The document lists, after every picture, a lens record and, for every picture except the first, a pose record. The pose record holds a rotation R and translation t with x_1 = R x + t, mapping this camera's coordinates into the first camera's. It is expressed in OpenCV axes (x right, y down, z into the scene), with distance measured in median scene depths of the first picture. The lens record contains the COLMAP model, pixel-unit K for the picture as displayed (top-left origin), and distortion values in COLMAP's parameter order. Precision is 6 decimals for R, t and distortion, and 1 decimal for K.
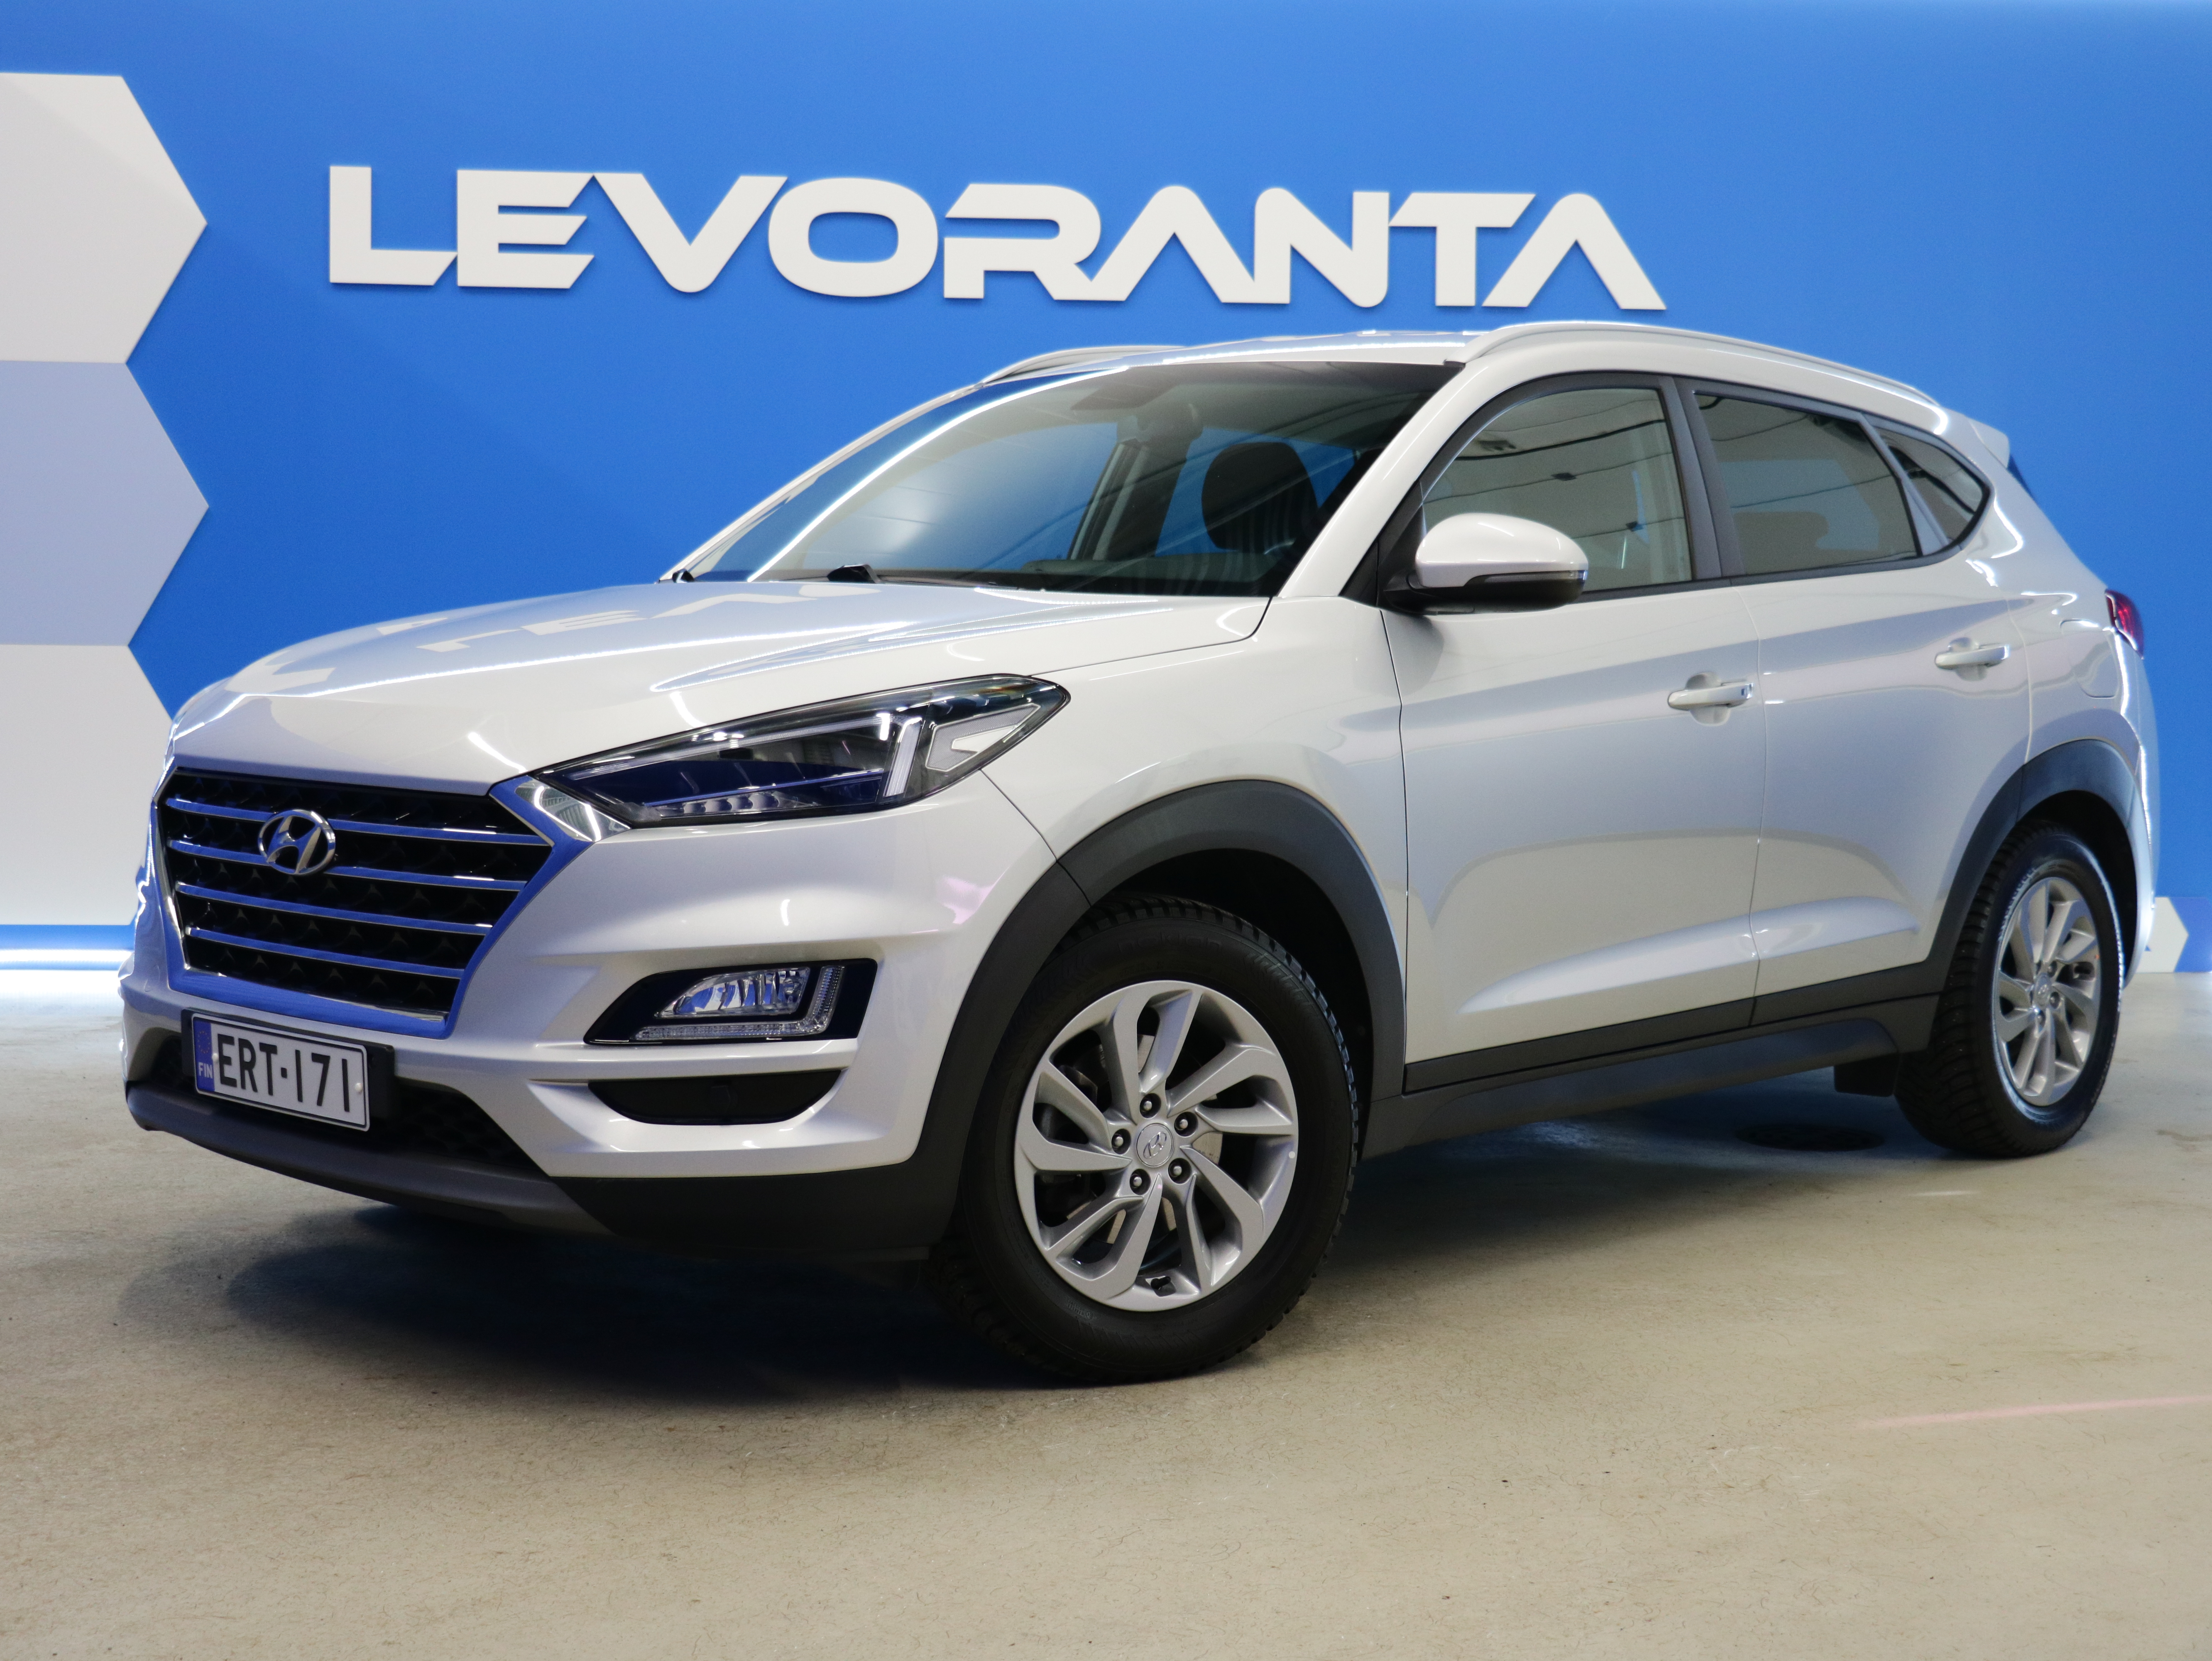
lens RADIAL K [[3052.3, 0, 1106.0], [0, 3052.3, 830.5], [0, 0, 1]] dist [-0.019755, 0.007609]
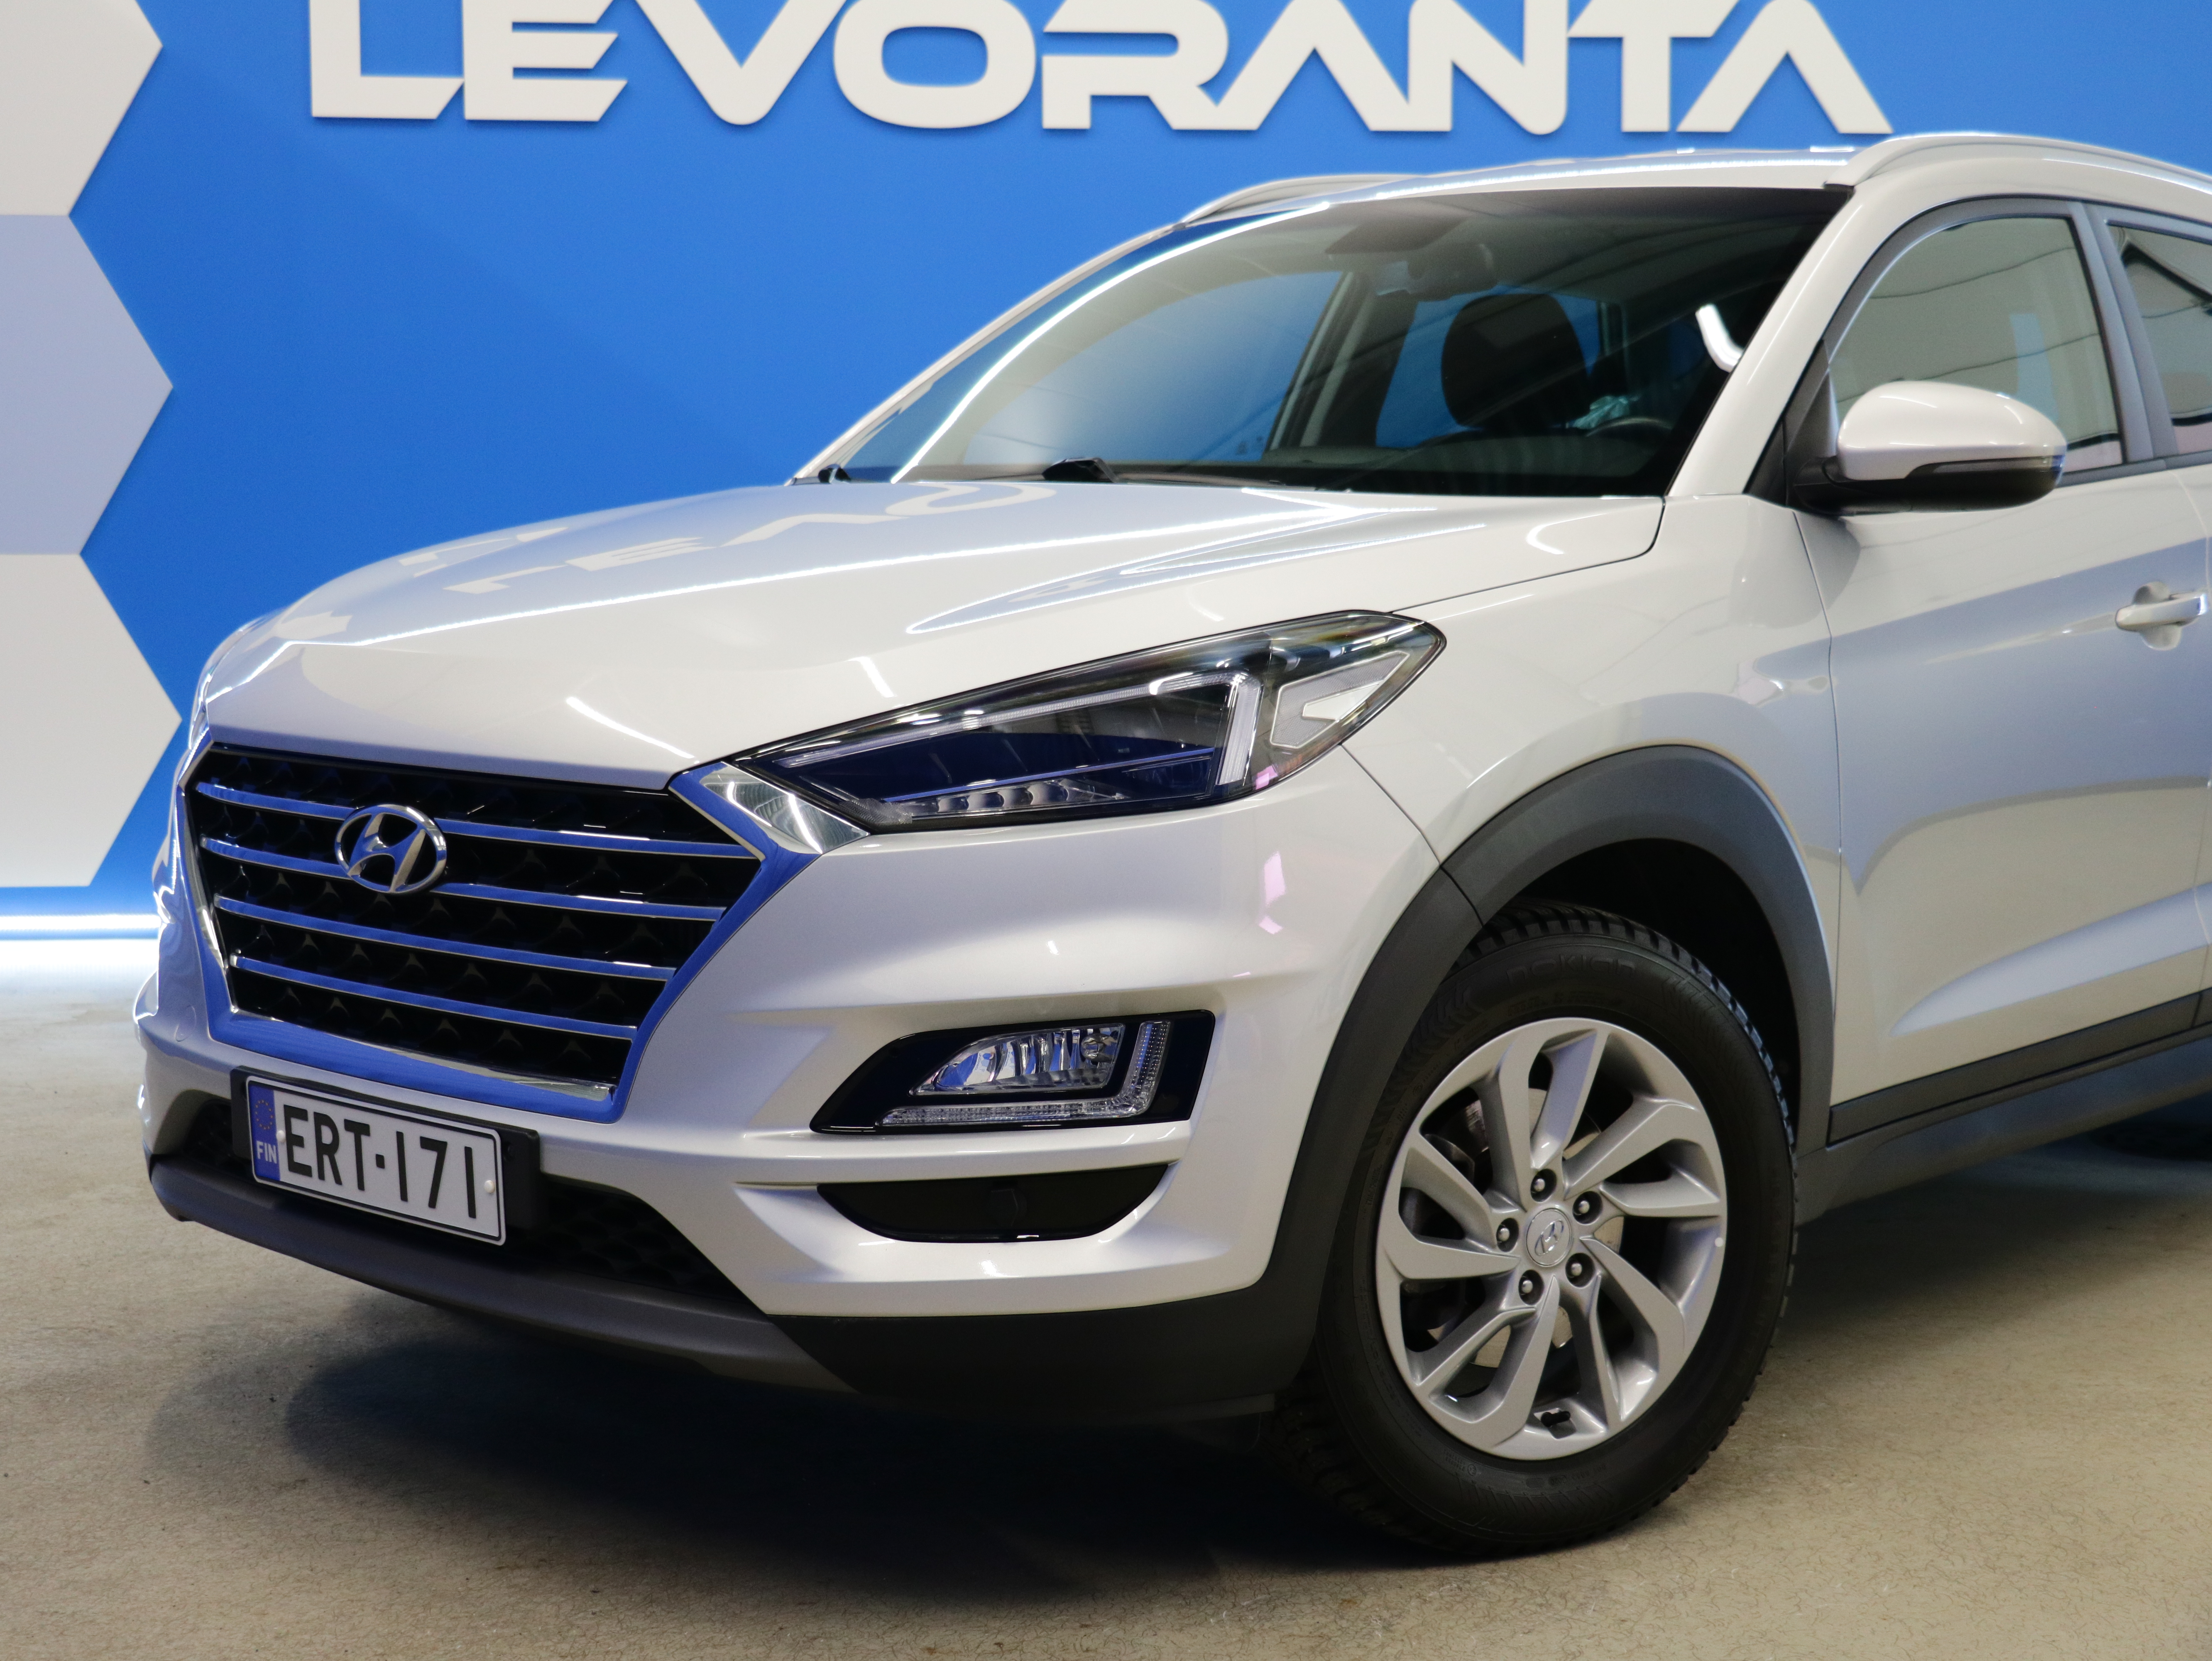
lens RADIAL K [[3229.4, 0, 1106.0], [0, 3229.4, 830.5], [0, 0, 1]] dist [-0.006525, 0.063879]
pose [[0.999861, -0.013260, 0.010109, -0.099045], [0.012895, 0.999291, 0.035382, -0.025761], [-0.010571, -0.035246, 0.999323, 0.214936]]
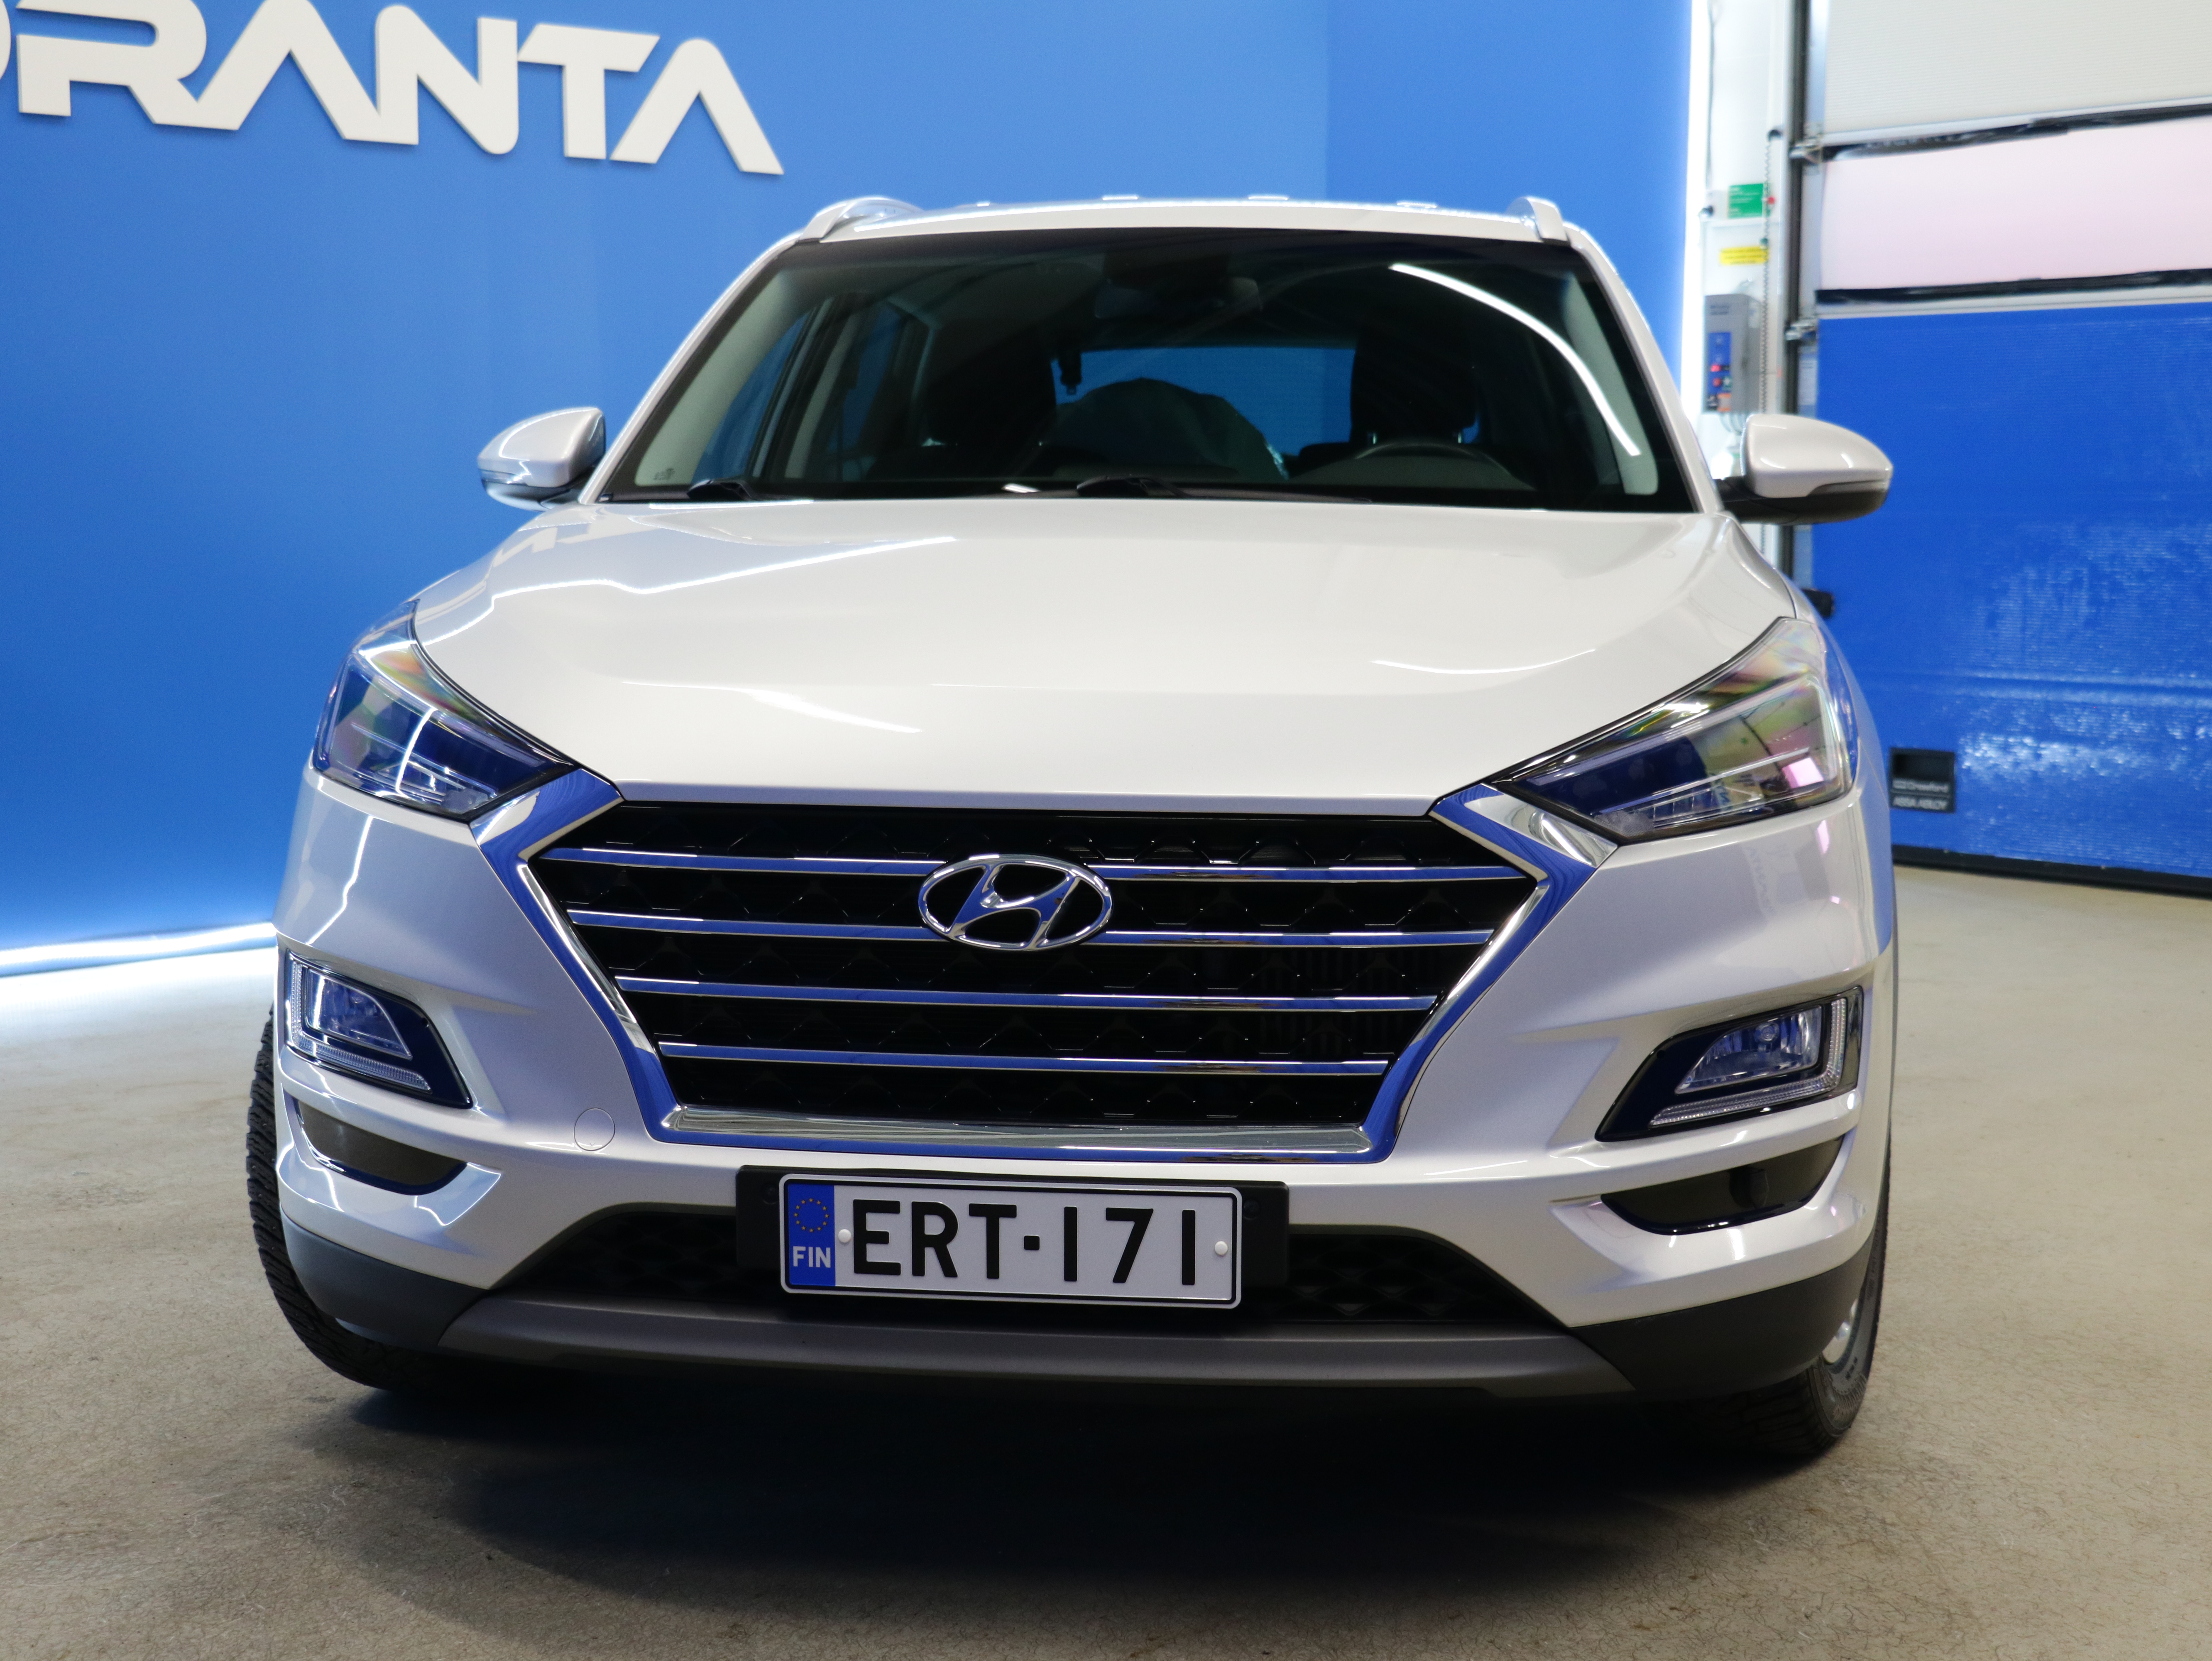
lens RADIAL K [[3052.3, 0, 1106.0], [0, 3052.3, 830.5], [0, 0, 1]] dist [-0.019755, 0.007609]
pose [[0.800731, -0.076051, 0.594177, -0.642308], [0.049475, 0.996915, 0.060924, -0.051541], [-0.596978, -0.019387, 0.802023, 0.441895]]
